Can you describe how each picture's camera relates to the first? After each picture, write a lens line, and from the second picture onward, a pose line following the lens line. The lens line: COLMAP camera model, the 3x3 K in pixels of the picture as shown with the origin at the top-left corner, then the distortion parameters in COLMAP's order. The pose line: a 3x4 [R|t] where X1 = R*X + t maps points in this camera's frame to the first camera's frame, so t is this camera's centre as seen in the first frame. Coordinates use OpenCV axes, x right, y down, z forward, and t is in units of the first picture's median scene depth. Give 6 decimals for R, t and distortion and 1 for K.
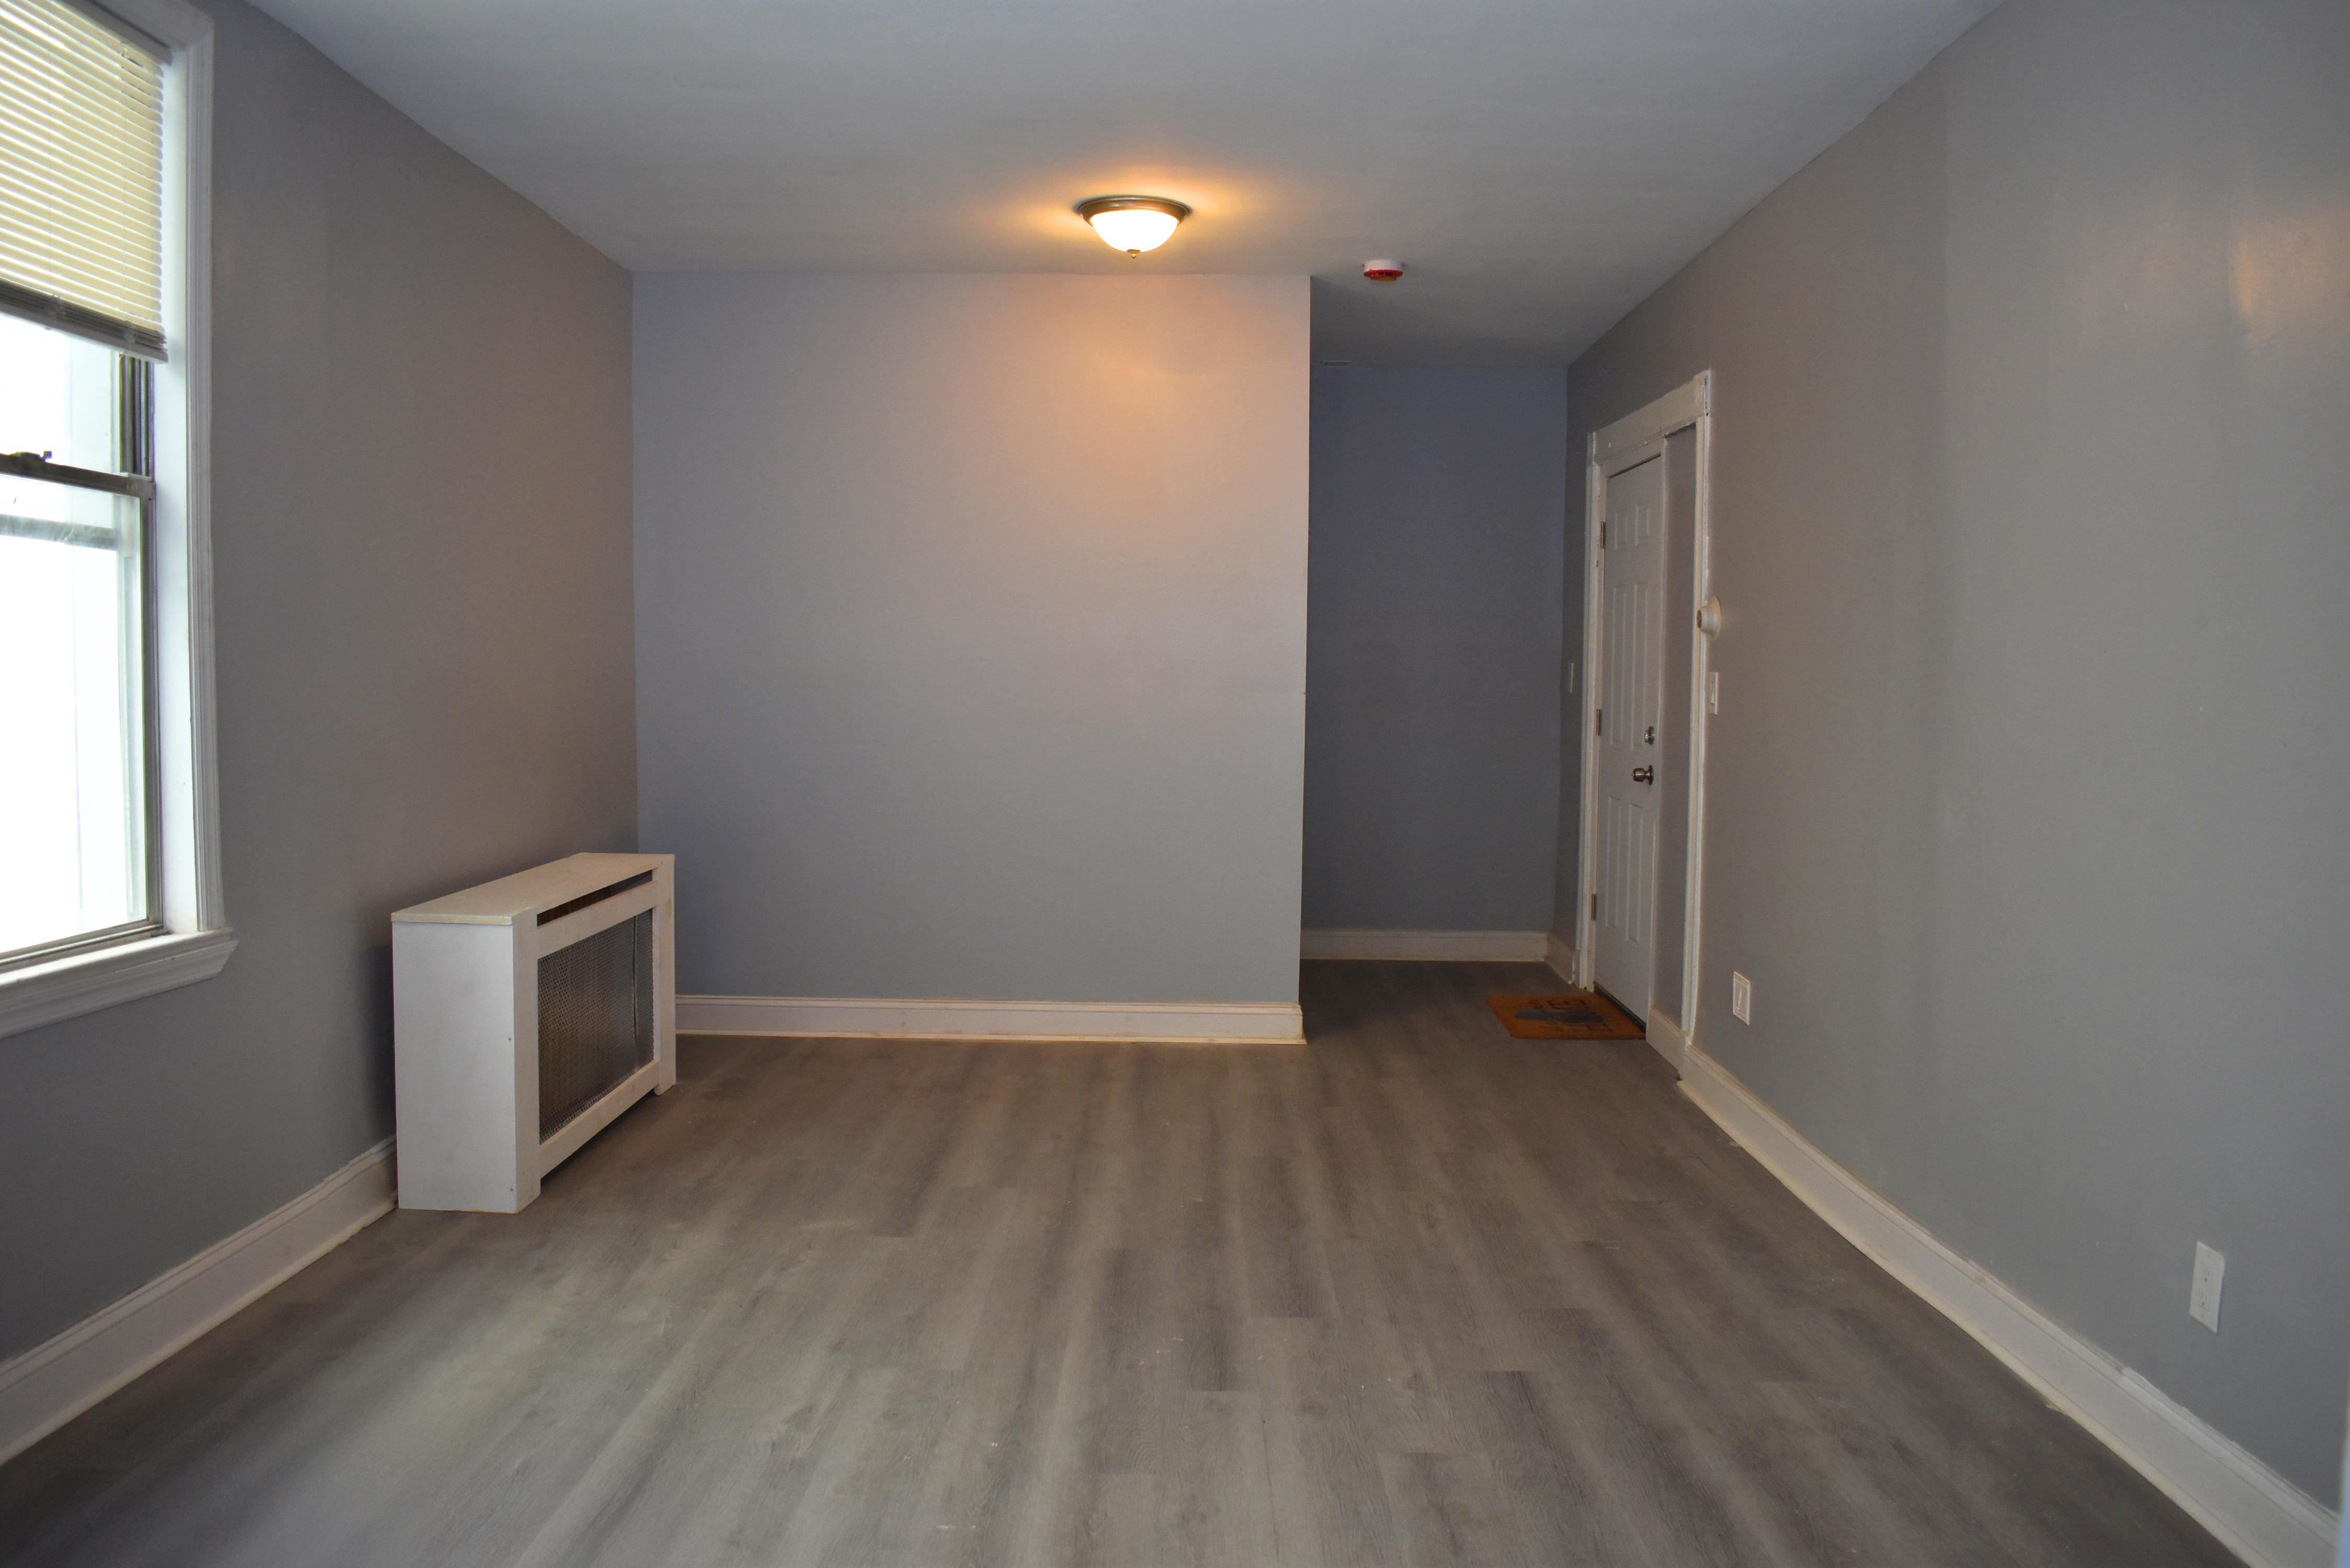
lens RADIAL K [[1789.5, 0, 1175.2], [0, 1789.5, 783.9], [0, 0, 1]] dist [-0.083347, 0.004467]
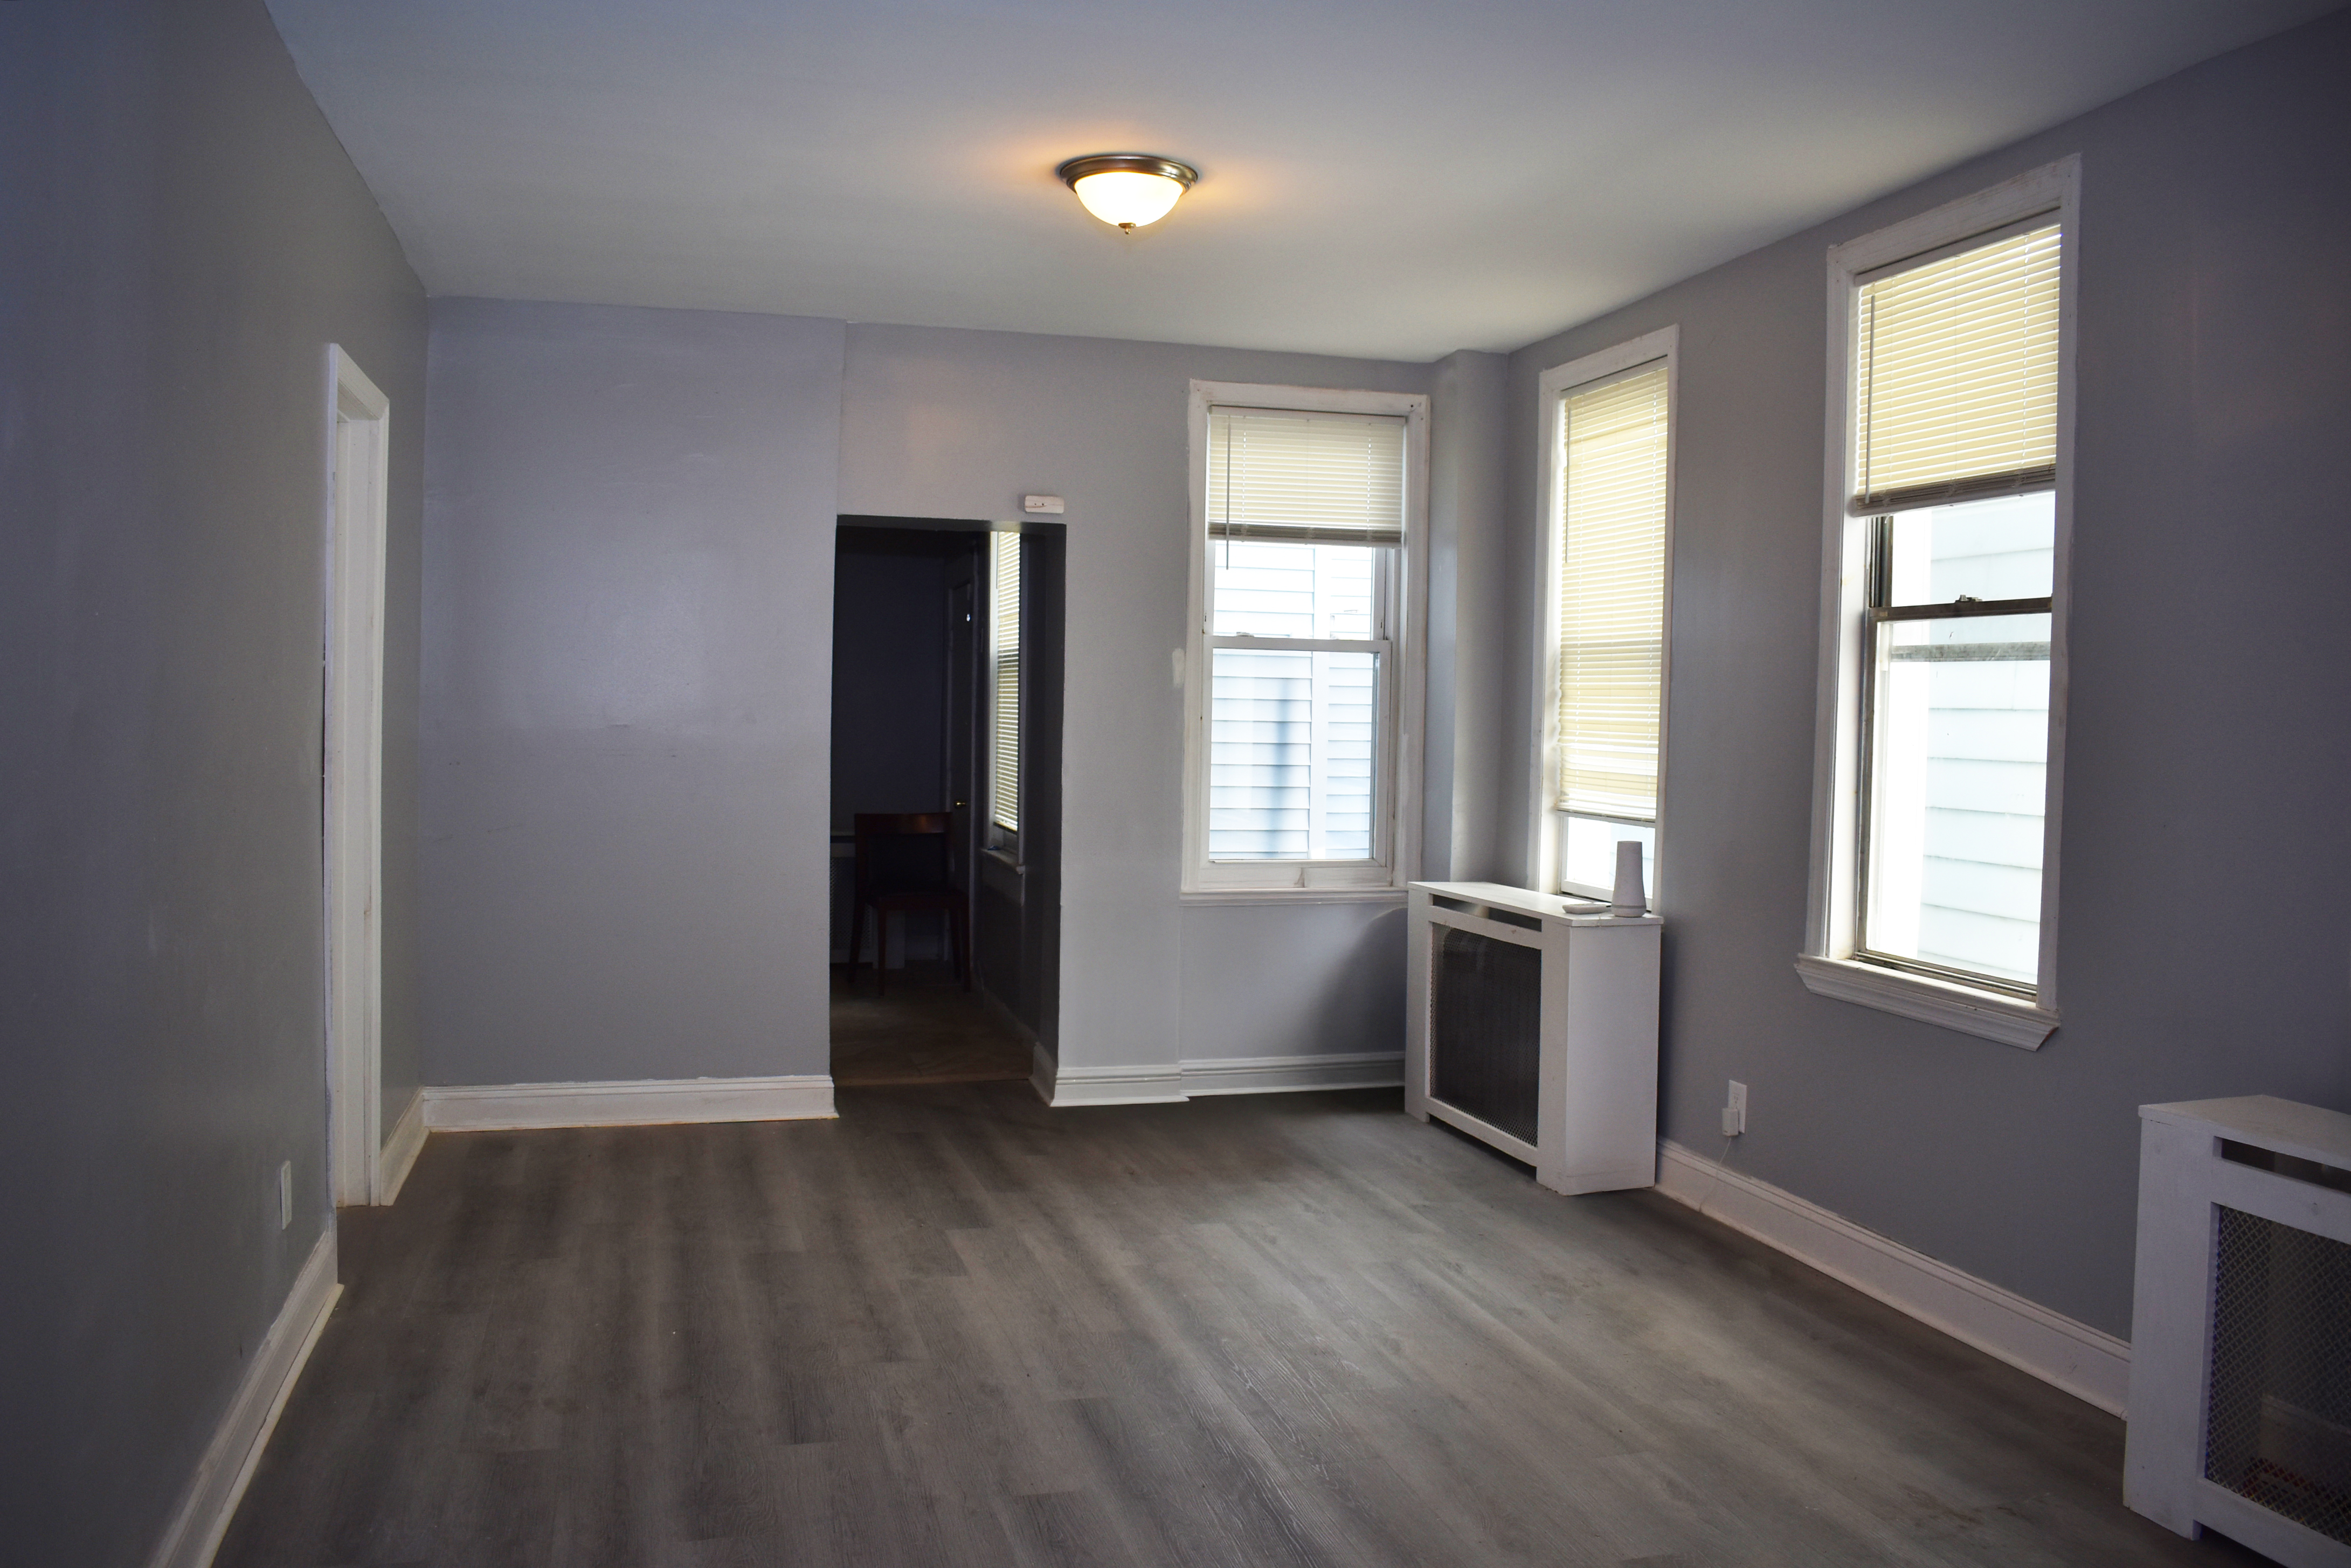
lens RADIAL K [[1790.1, 0, 1180.0], [0, 1790.1, 786.4], [0, 0, 1]] dist [-0.083347, 0.004467]
pose [[-0.955881, -0.017741, -0.293217, 0.292442], [-0.047757, 0.994280, 0.095529, -0.140453], [0.289845, 0.105317, -0.951261, 2.013318]]
